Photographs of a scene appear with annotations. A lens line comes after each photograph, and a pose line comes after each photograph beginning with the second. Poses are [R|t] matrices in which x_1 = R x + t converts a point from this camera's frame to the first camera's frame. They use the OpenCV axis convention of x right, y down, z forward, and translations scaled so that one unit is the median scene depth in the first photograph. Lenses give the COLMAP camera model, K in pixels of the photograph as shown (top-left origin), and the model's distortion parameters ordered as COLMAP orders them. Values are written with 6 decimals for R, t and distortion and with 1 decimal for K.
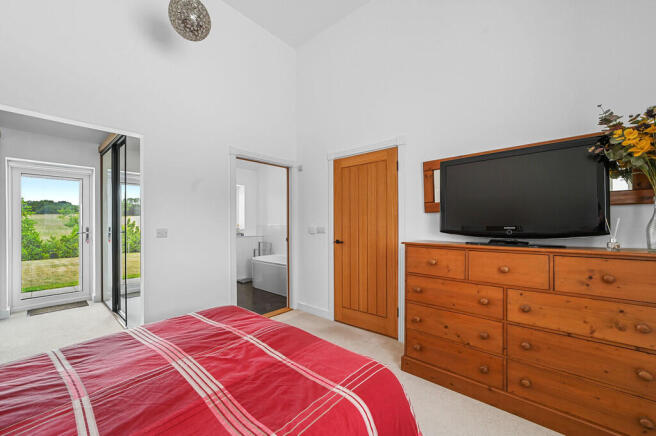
lens RADIAL K [[259.9, 0, 328.0], [0, 259.9, 218.0], [0, 0, 1]] dist [0.000263, 0.000161]
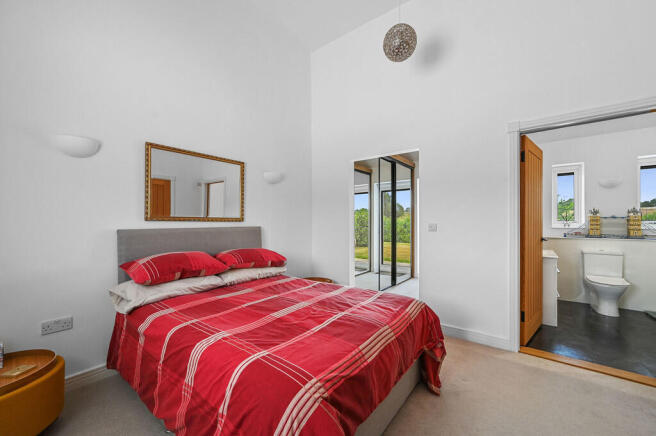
lens RADIAL K [[259.9, 0, 328.0], [0, 259.9, 218.0], [0, 0, 1]] dist [0.000263, 0.000161]
pose [[0.060645, -0.011616, -0.998092, 0.937332], [0.025642, 0.999620, -0.010075, 0.027182], [0.997830, -0.024983, 0.060920, 0.898460]]
